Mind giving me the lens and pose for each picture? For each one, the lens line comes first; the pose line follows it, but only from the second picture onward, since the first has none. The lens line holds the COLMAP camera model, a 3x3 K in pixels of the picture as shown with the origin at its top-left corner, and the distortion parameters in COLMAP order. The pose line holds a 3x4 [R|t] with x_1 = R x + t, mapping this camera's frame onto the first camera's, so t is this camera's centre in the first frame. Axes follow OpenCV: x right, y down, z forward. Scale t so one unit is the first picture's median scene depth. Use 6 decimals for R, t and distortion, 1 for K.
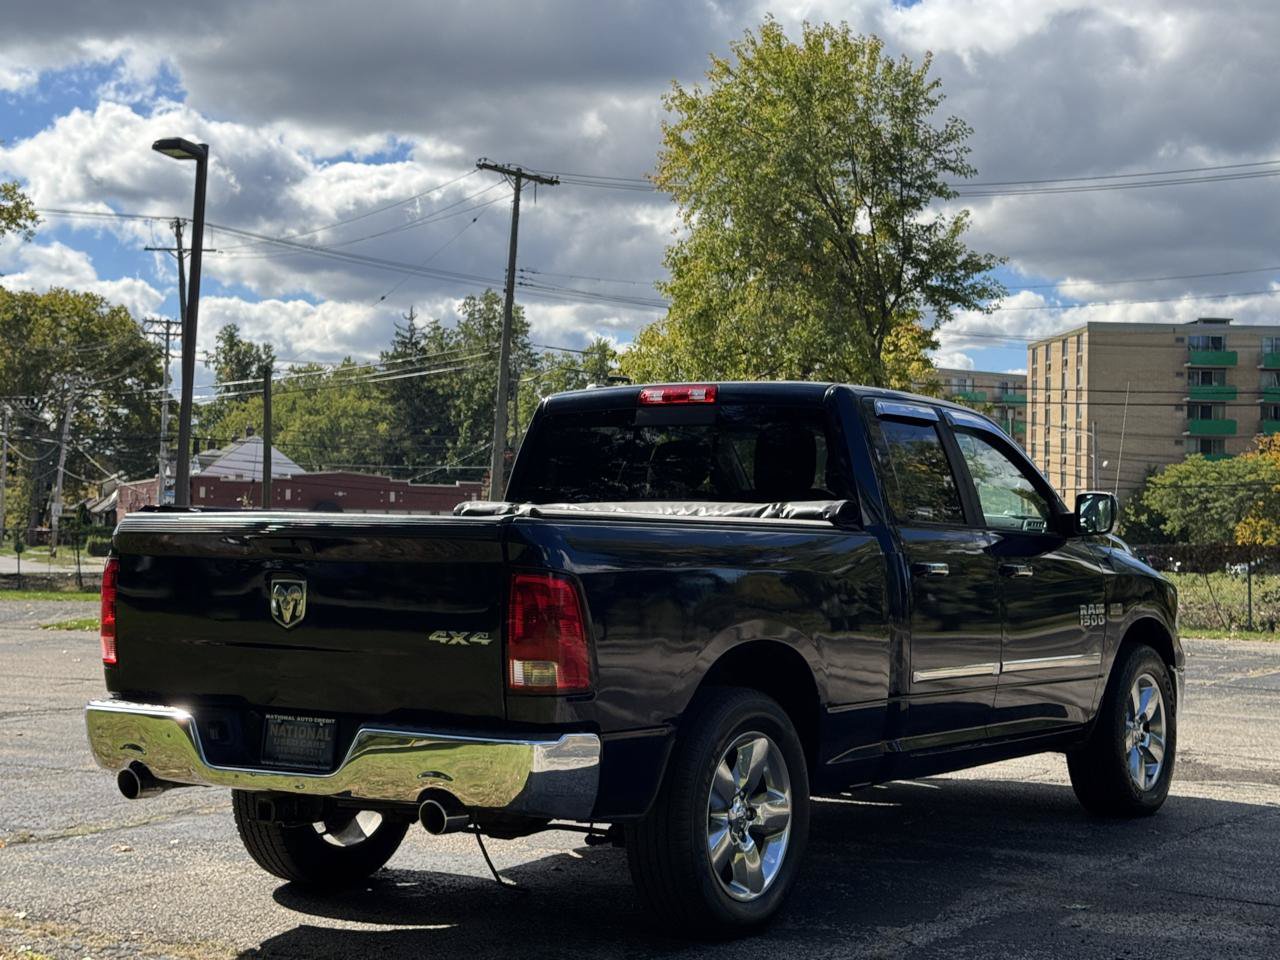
lens RADIAL K [[2149.0, 0, 663.0], [0, 2149.0, 463.2], [0, 0, 1]] dist [0.091223, 0.021395]
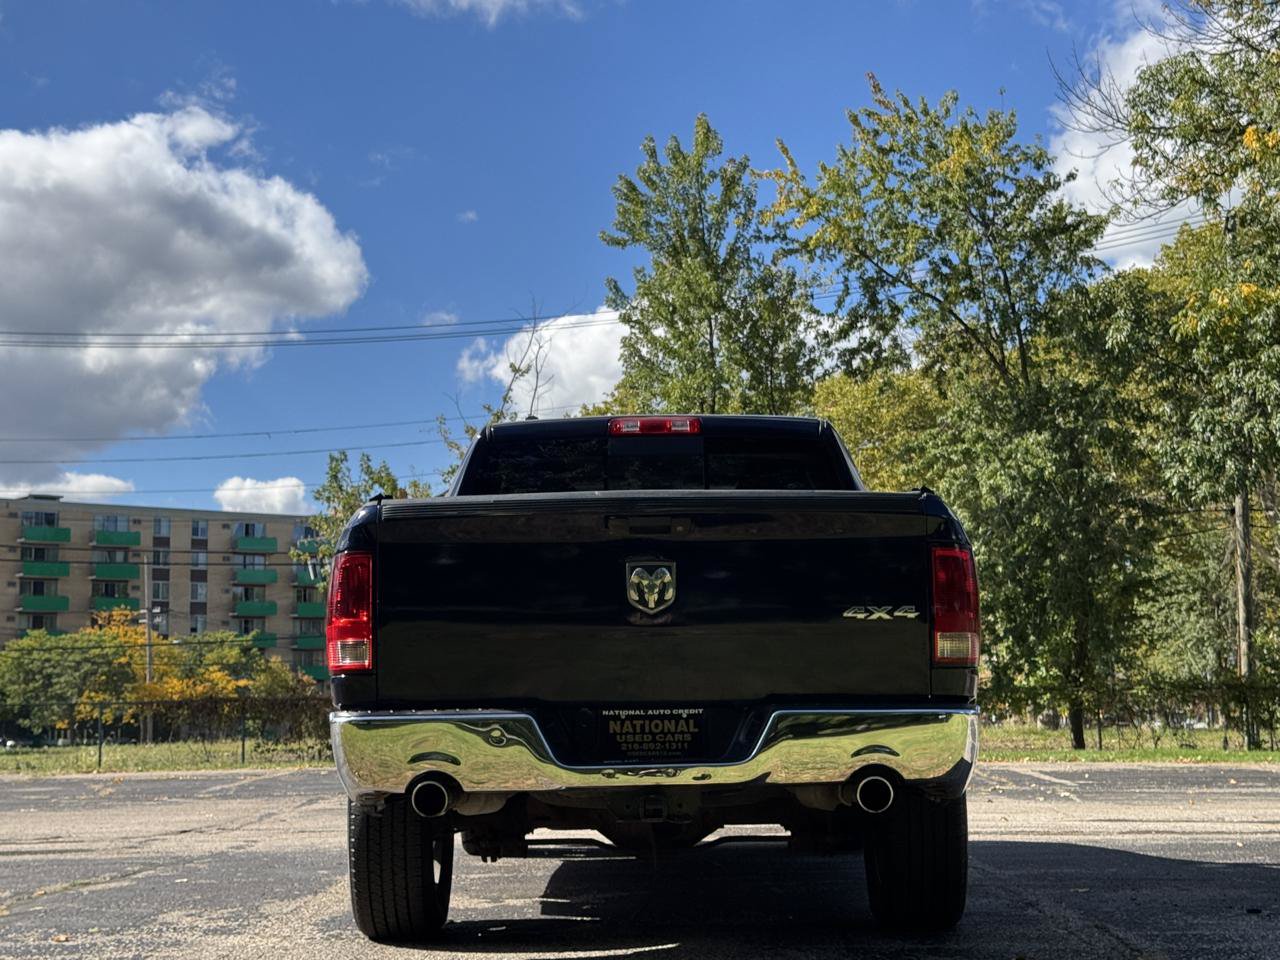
lens RADIAL K [[2126.0, 0, 640.0], [0, 2126.0, 480.0], [0, 0, 1]] dist [0.148565, -0.063040]
pose [[0.844606, 0.033506, 0.534339, -0.448527], [0.009513, 0.996943, -0.077550, 0.059971], [-0.535304, 0.070582, 0.841706, 0.145205]]
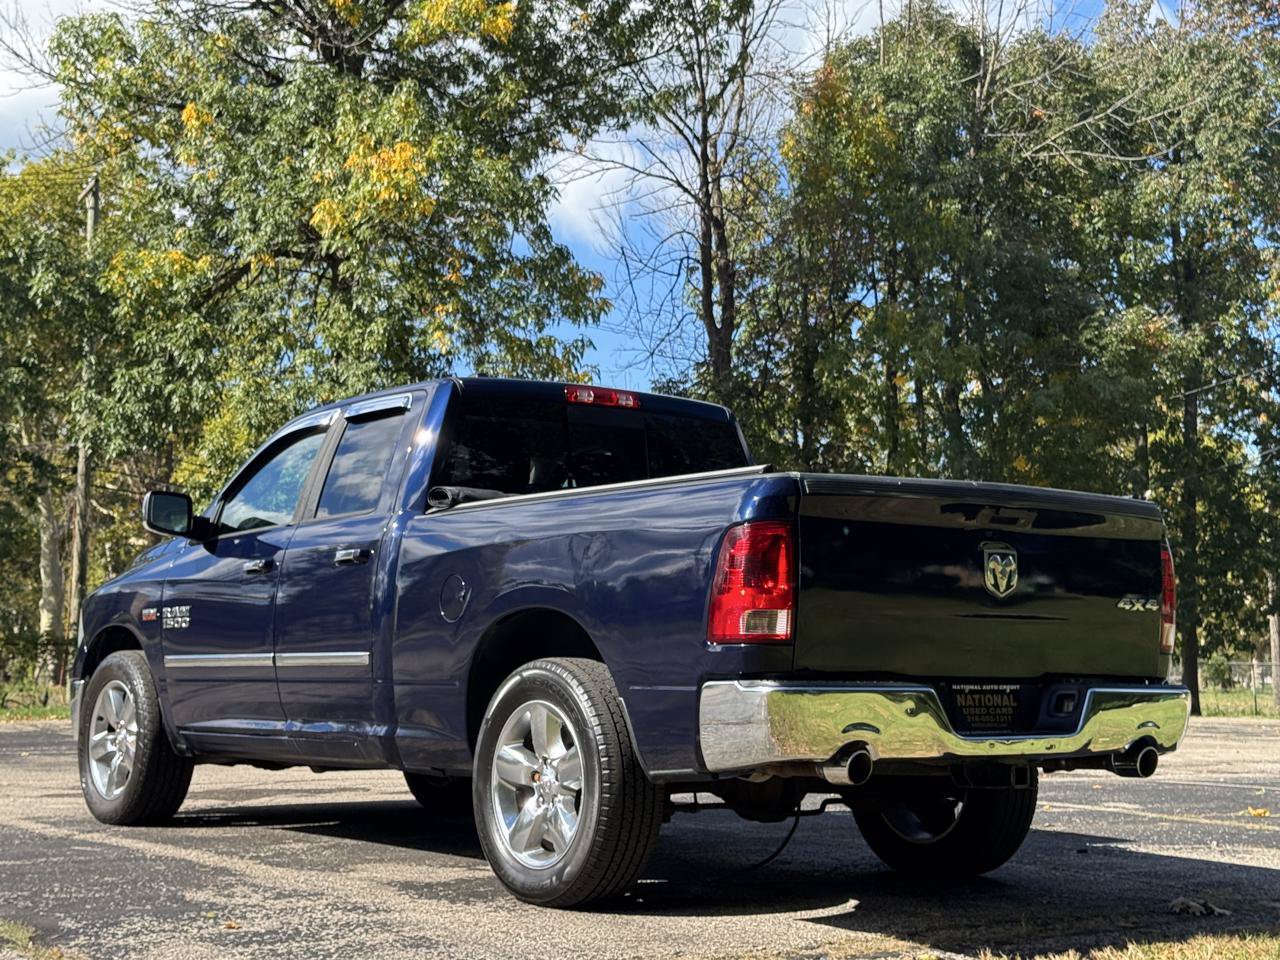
lens RADIAL K [[2145.5, 0, 643.4], [0, 2145.5, 452.4], [0, 0, 1]] dist [0.089726, 0.055367]
pose [[0.343720, 0.084568, 0.935257, -0.793277], [-0.033107, 0.996409, -0.077931, 0.061908], [-0.938488, -0.004177, 0.345285, 0.535721]]
